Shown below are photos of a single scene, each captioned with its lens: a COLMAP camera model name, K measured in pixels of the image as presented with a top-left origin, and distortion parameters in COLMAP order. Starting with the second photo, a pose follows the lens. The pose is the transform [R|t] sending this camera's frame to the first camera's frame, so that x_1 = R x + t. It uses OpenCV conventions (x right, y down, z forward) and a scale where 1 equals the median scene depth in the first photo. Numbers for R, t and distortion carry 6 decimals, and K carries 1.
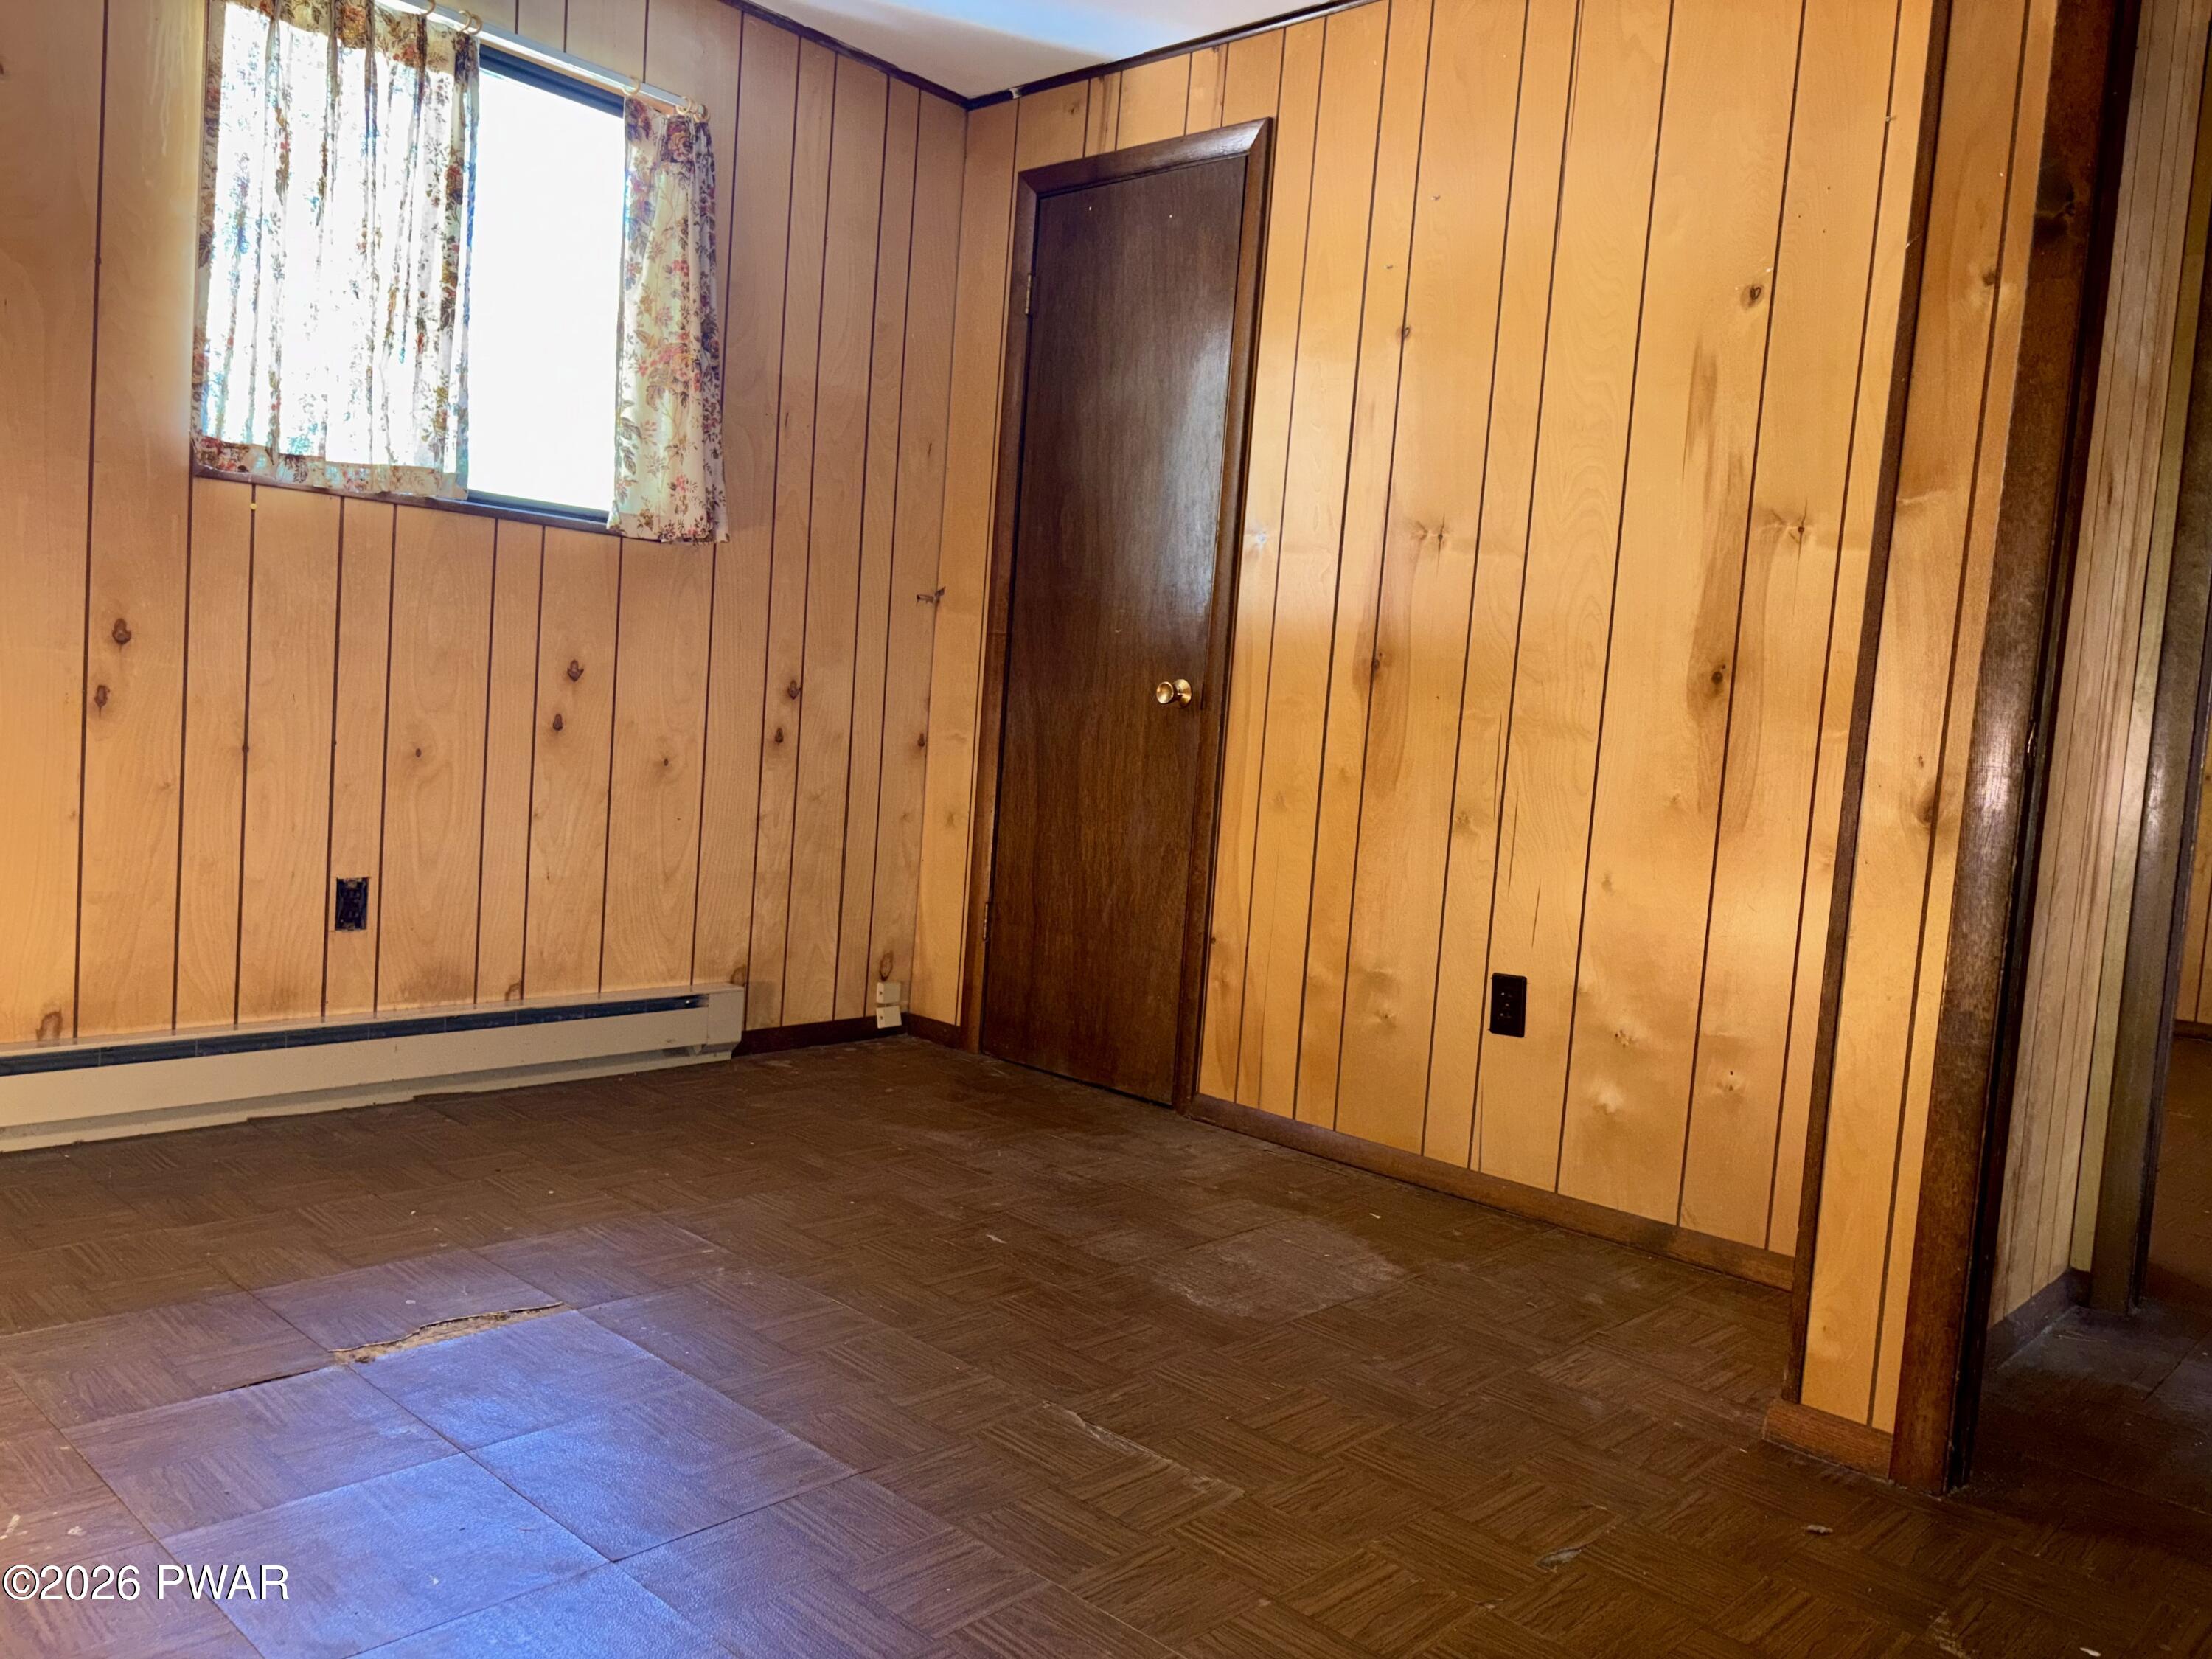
lens RADIAL K [[1676.0, 0, 1109.4], [0, 1676.0, 831.7], [0, 0, 1]] dist [0.058852, -0.055635]
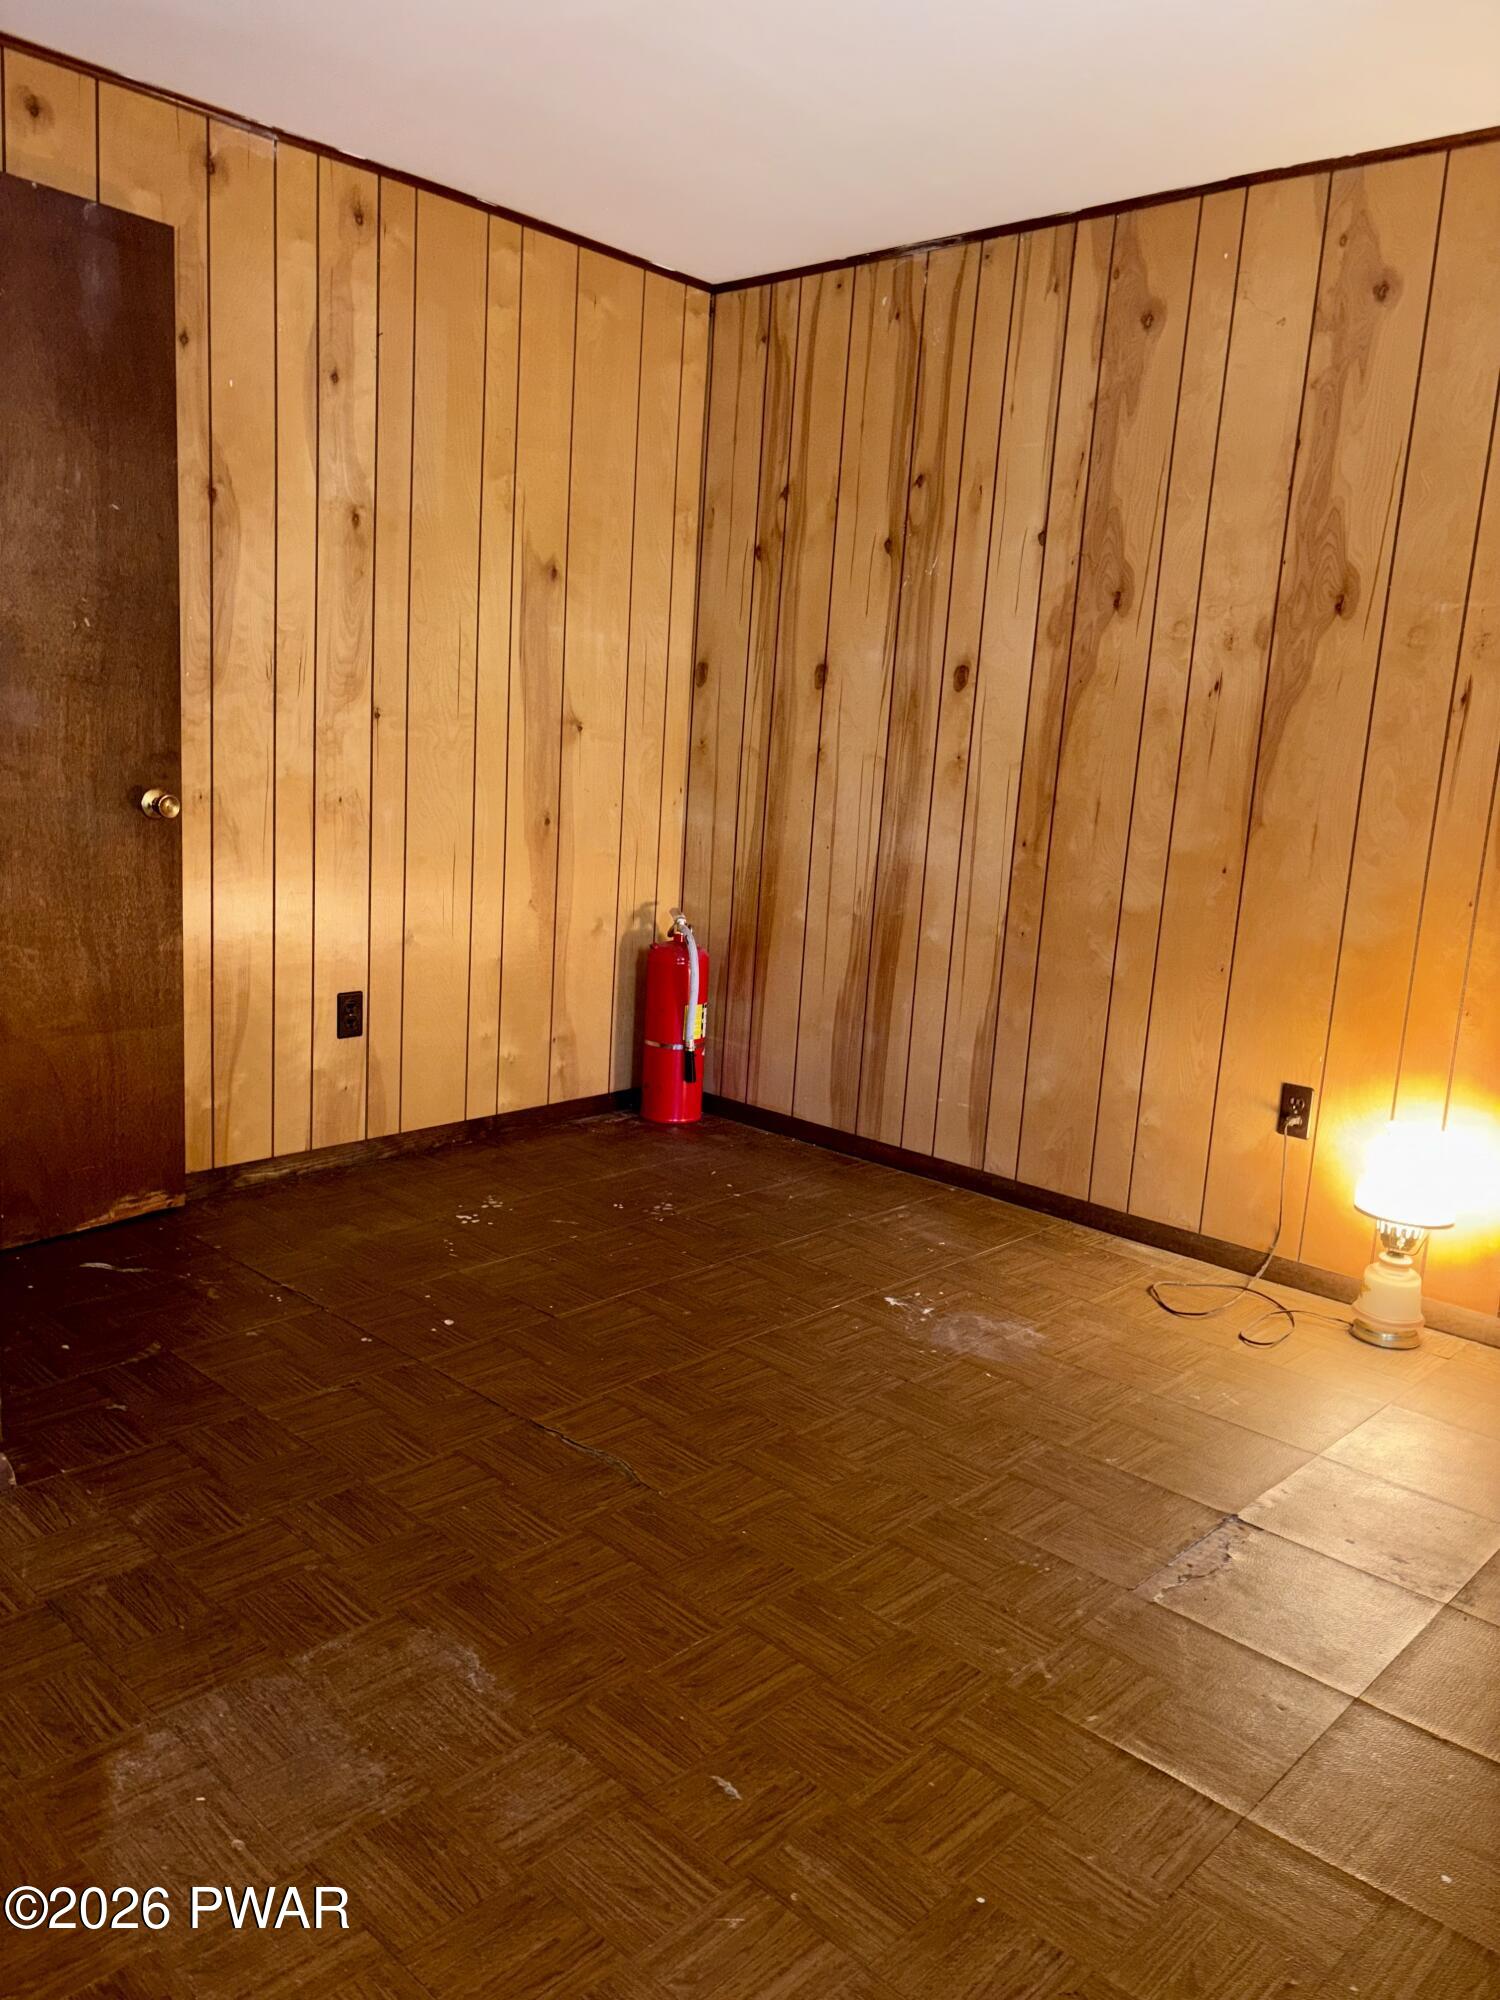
lens RADIAL K [[1515.4, 0, 748.1], [0, 1515.4, 1003.0], [0, 0, 1]] dist [0.058852, -0.055635]
pose [[-0.990555, -0.136134, -0.016391, -0.025358], [-0.135949, 0.959505, 0.246715, -0.220530], [-0.017859, 0.246613, -0.968950, 1.605233]]
